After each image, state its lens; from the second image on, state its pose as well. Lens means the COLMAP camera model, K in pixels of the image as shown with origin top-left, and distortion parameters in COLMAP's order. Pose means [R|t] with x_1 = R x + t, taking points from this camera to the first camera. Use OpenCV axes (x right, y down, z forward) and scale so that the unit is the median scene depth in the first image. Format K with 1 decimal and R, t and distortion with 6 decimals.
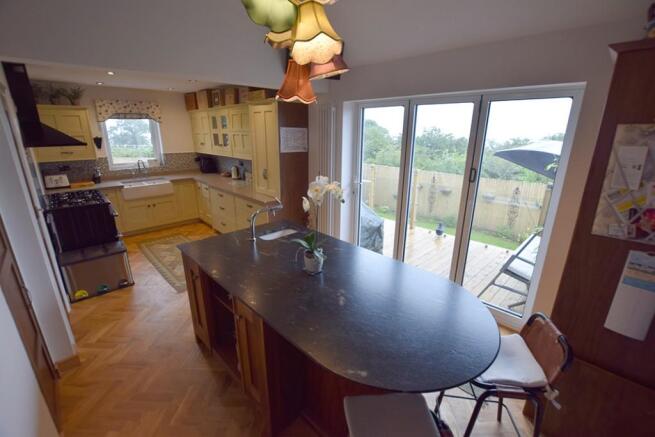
lens RADIAL K [[287.7, 0, 329.5], [0, 287.7, 219.7], [0, 0, 1]] dist [-0.033434, 0.002776]
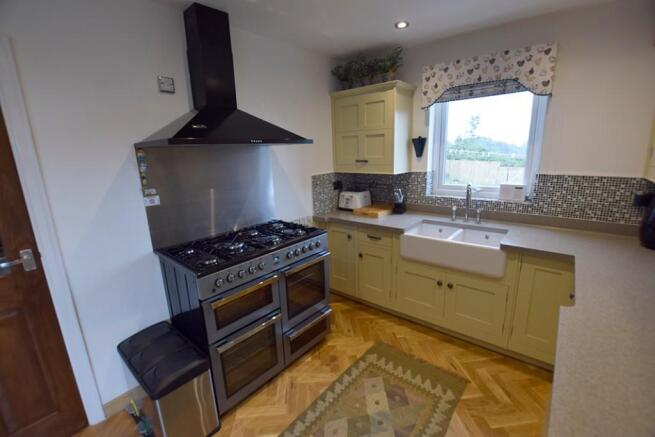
lens RADIAL K [[287.7, 0, 333.0], [0, 287.7, 219.5], [0, 0, 1]] dist [-0.033434, 0.002776]
pose [[0.110270, 0.216434, -0.970050, -0.235915], [-0.265474, 0.946956, 0.181104, -0.187909], [0.957791, 0.237552, 0.161879, 0.753430]]
